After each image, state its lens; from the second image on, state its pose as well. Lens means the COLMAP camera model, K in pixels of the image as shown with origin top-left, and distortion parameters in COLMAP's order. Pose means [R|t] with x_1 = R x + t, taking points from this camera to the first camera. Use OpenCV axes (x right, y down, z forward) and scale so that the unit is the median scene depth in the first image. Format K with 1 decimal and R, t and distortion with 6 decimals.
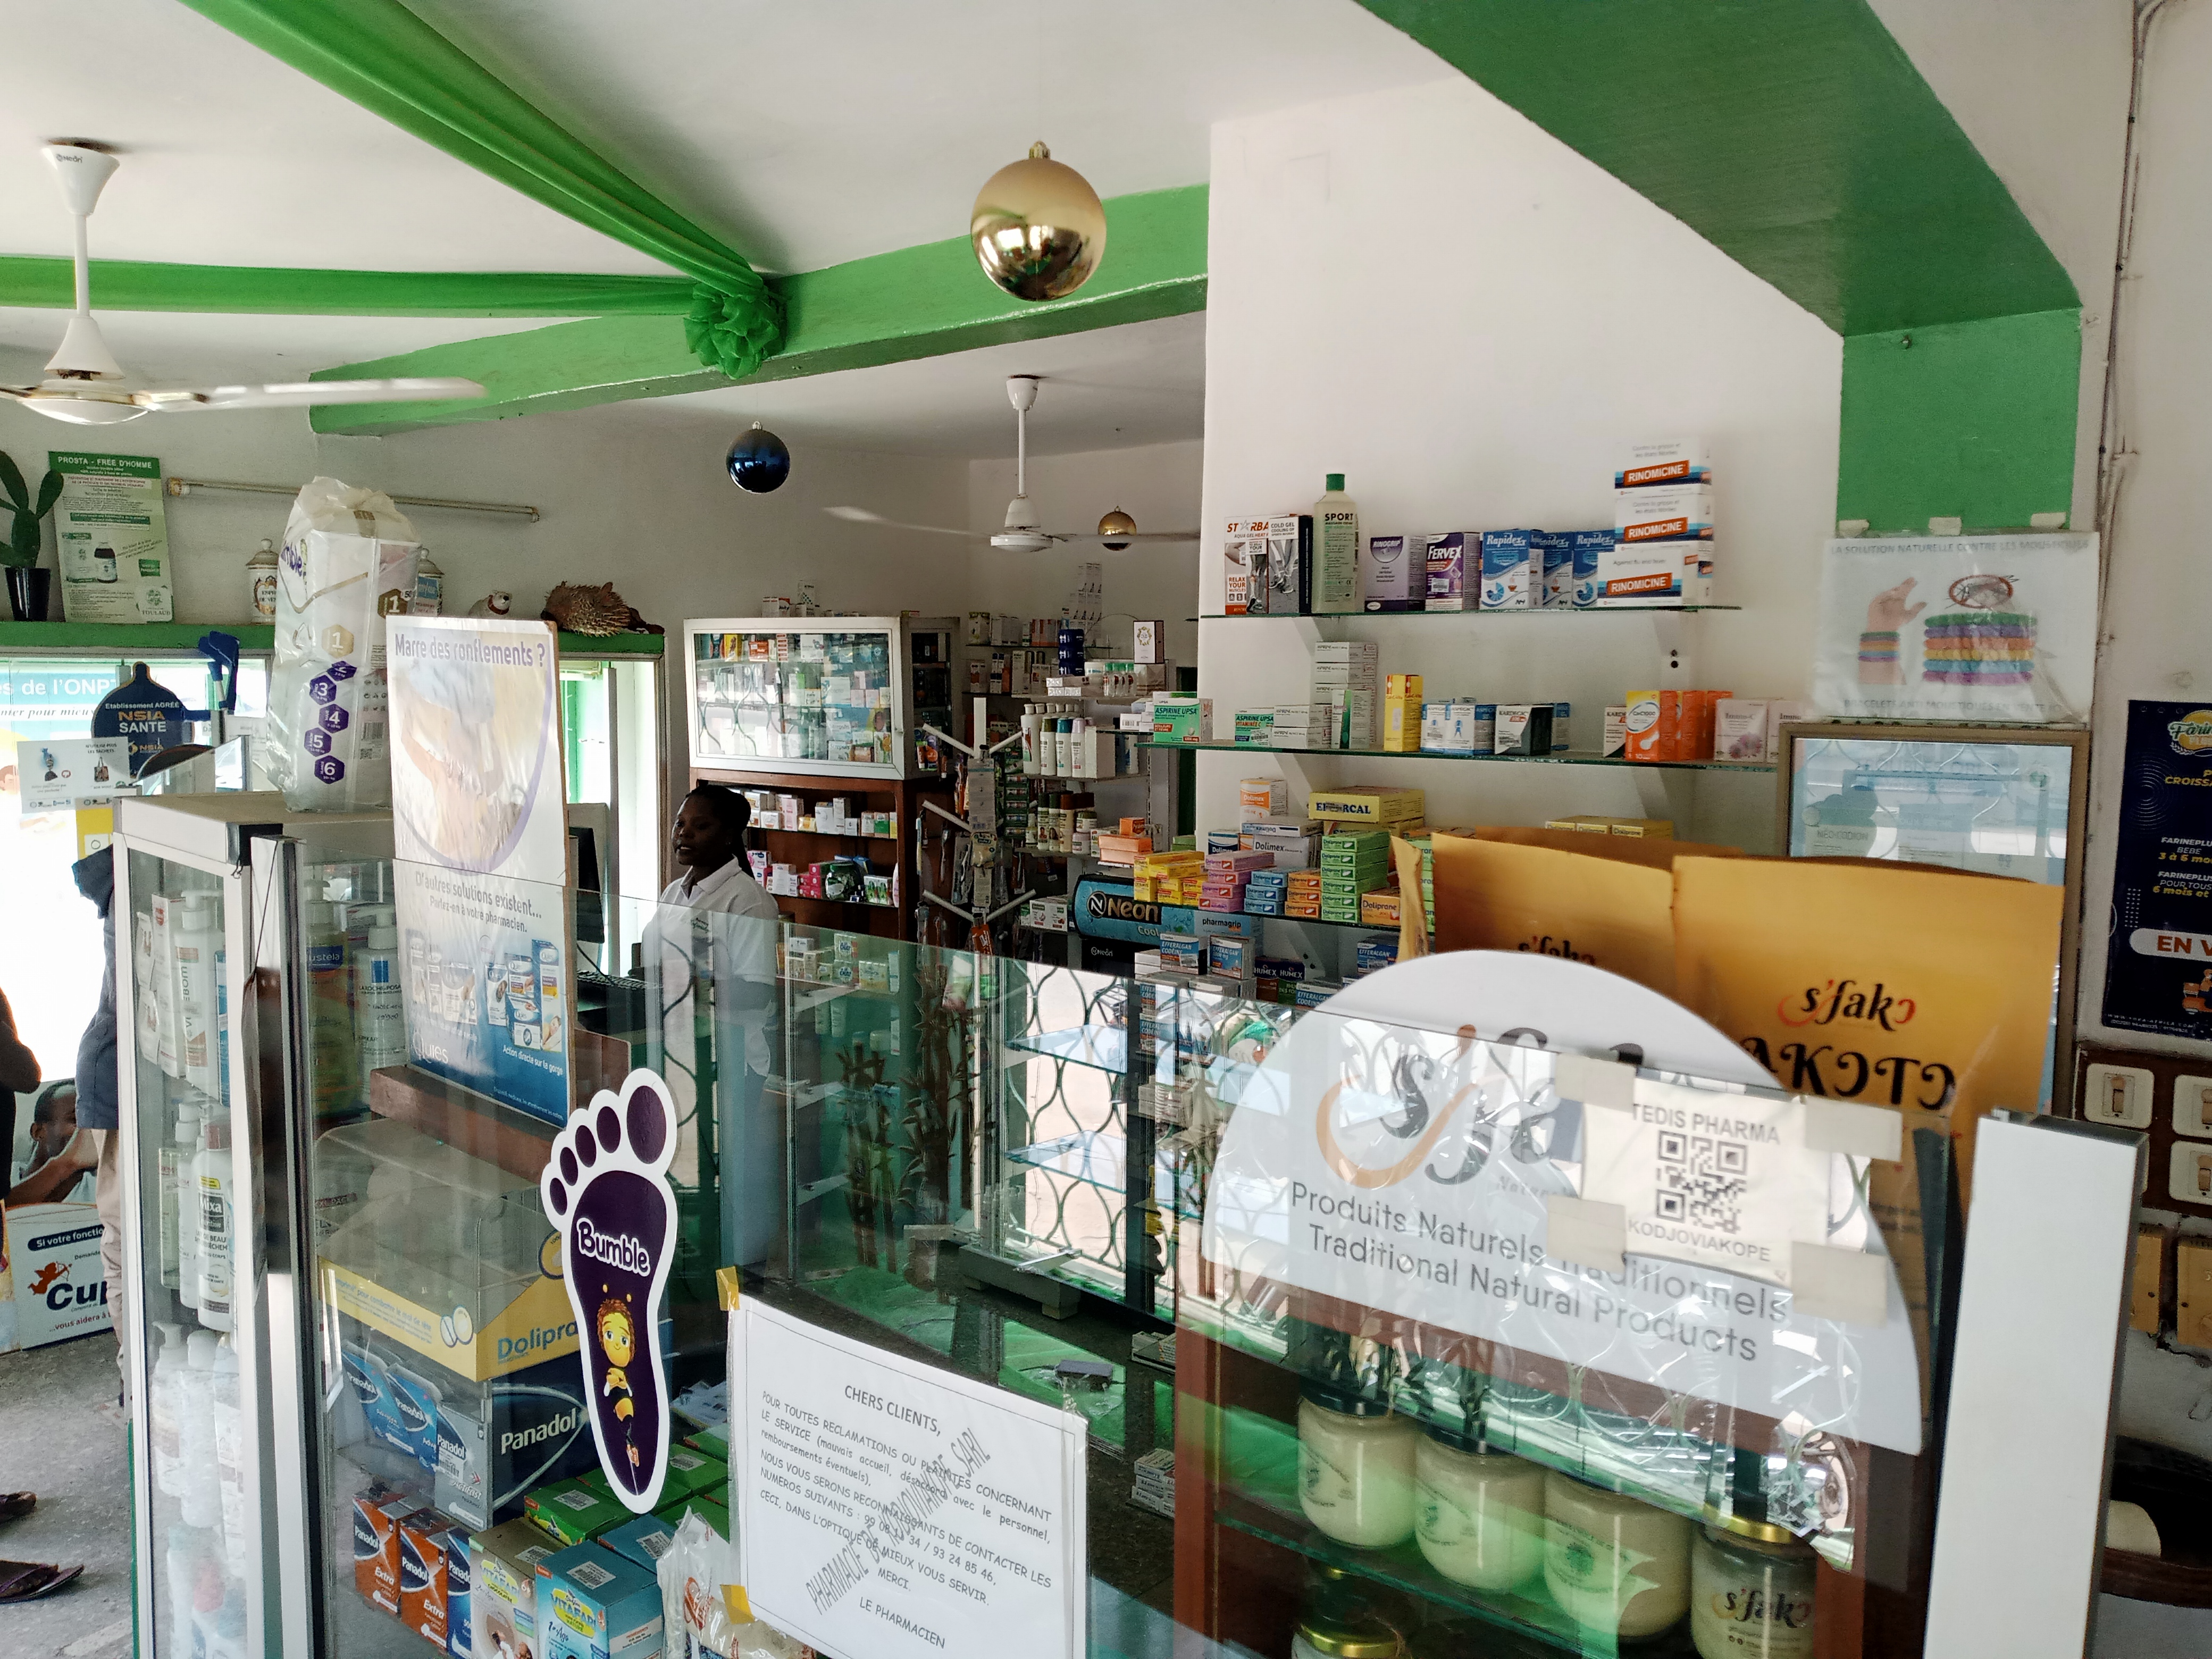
lens RADIAL K [[1756.3, 0, 1126.7], [0, 1756.3, 829.5], [0, 0, 1]] dist [0.099512, -0.168017]
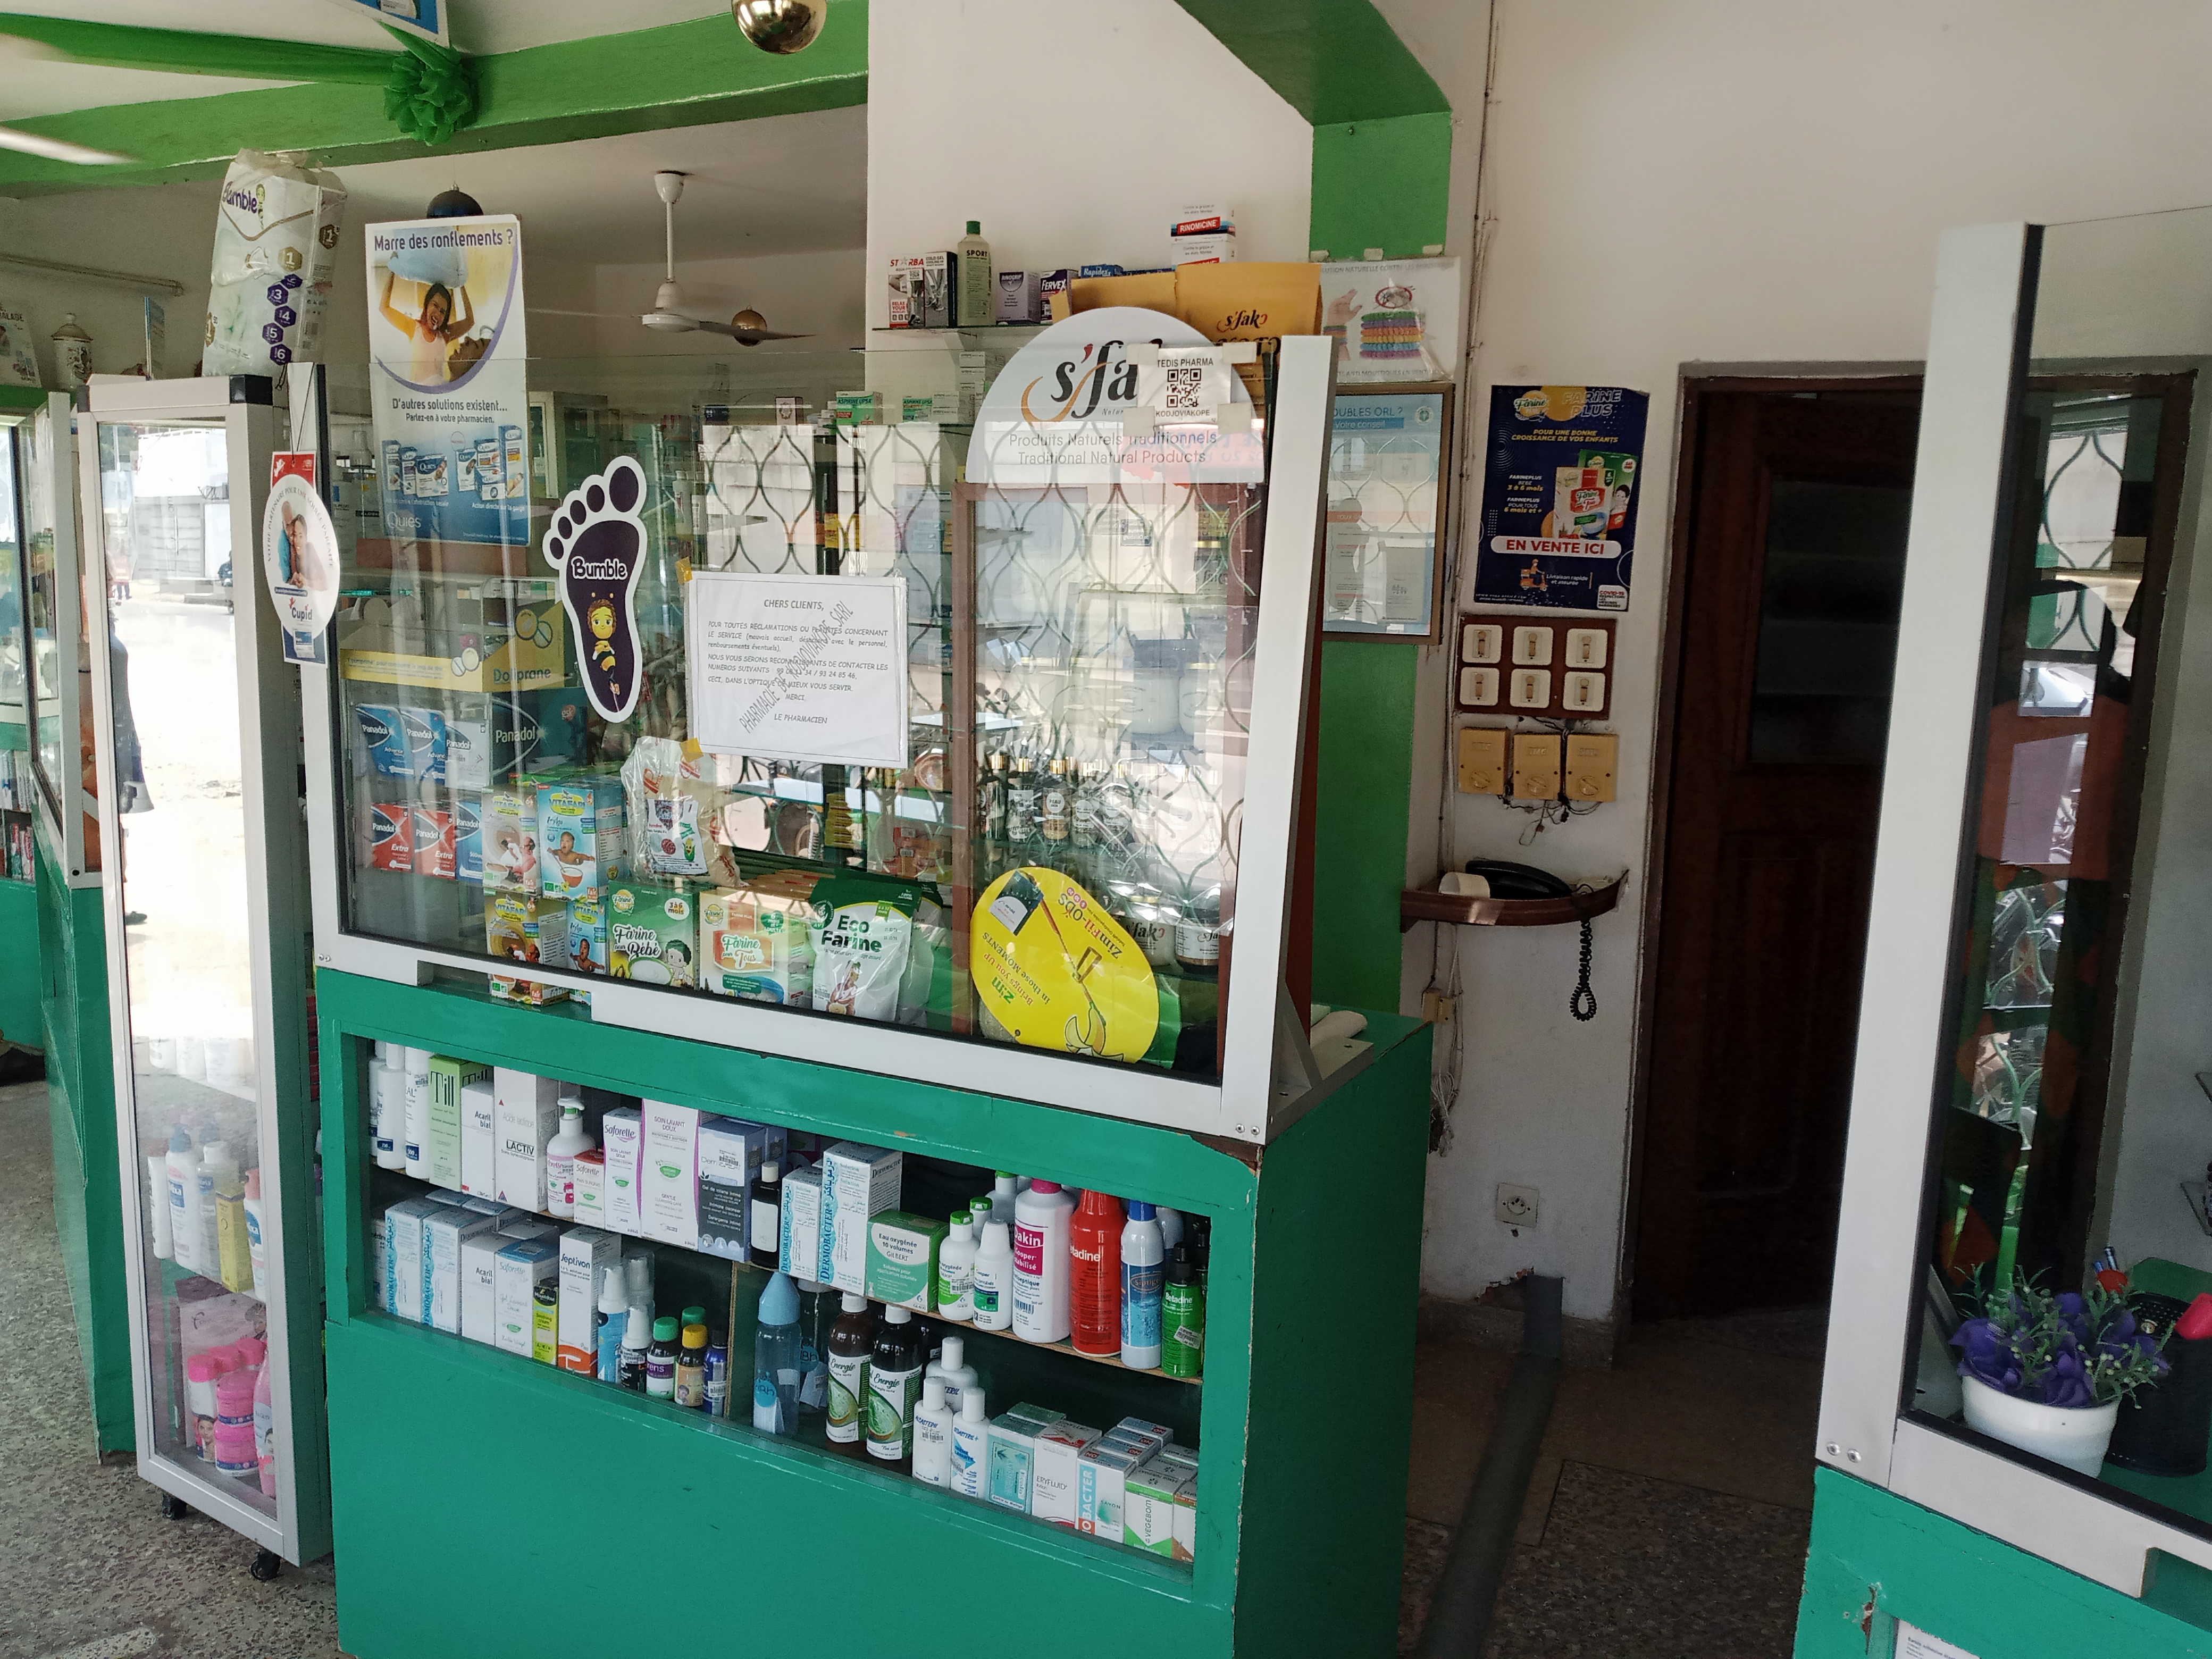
lens RADIAL K [[1762.5, 0, 1106.0], [0, 1762.5, 829.5], [0, 0, 1]] dist [0.059885, -0.072205]
pose [[0.976018, -0.019226, 0.216839, -0.180544], [0.005055, 0.997825, 0.065719, 0.365722], [-0.217631, -0.063046, 0.973993, -0.781415]]
